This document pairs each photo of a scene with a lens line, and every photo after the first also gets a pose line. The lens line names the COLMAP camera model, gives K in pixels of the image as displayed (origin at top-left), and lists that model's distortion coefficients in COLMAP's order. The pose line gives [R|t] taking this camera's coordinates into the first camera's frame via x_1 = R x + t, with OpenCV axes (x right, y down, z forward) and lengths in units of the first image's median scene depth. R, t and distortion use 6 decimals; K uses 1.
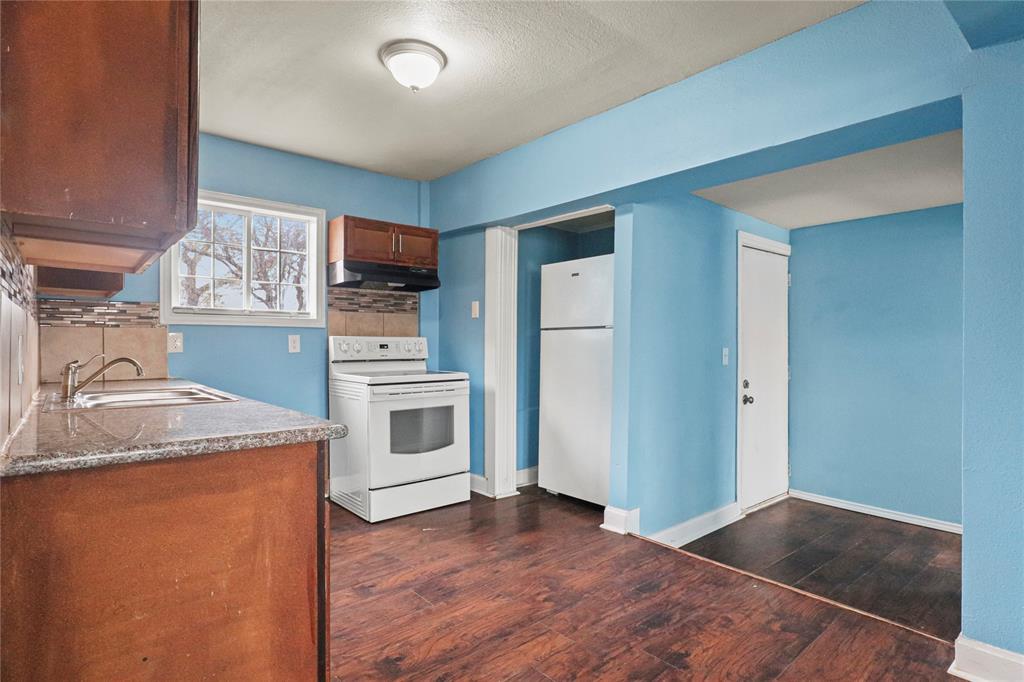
lens RADIAL K [[530.9, 0, 512.0], [0, 530.9, 341.0], [0, 0, 1]] dist [-0.020213, 0.000280]
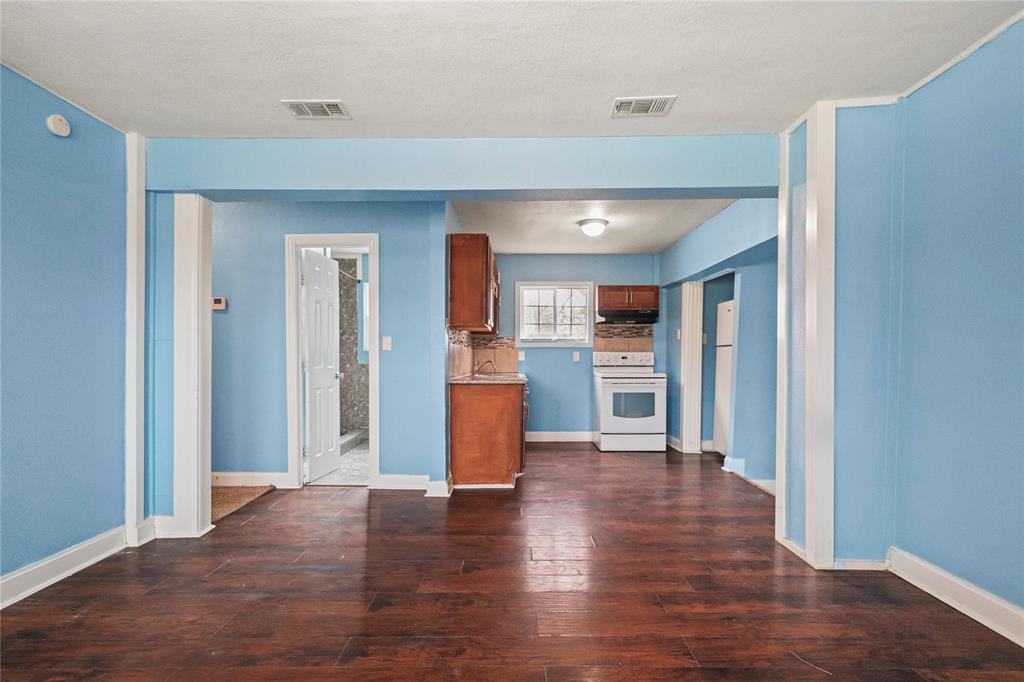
lens RADIAL K [[514.1, 0, 507.4], [0, 514.1, 362.1], [0, 0, 1]] dist [-0.024451, 0.014314]
pose [[0.747084, 0.003040, -0.664723, 0.597961], [0.004109, 0.999949, 0.009191, 0.007595], [0.664717, -0.009597, 0.747034, -0.504082]]
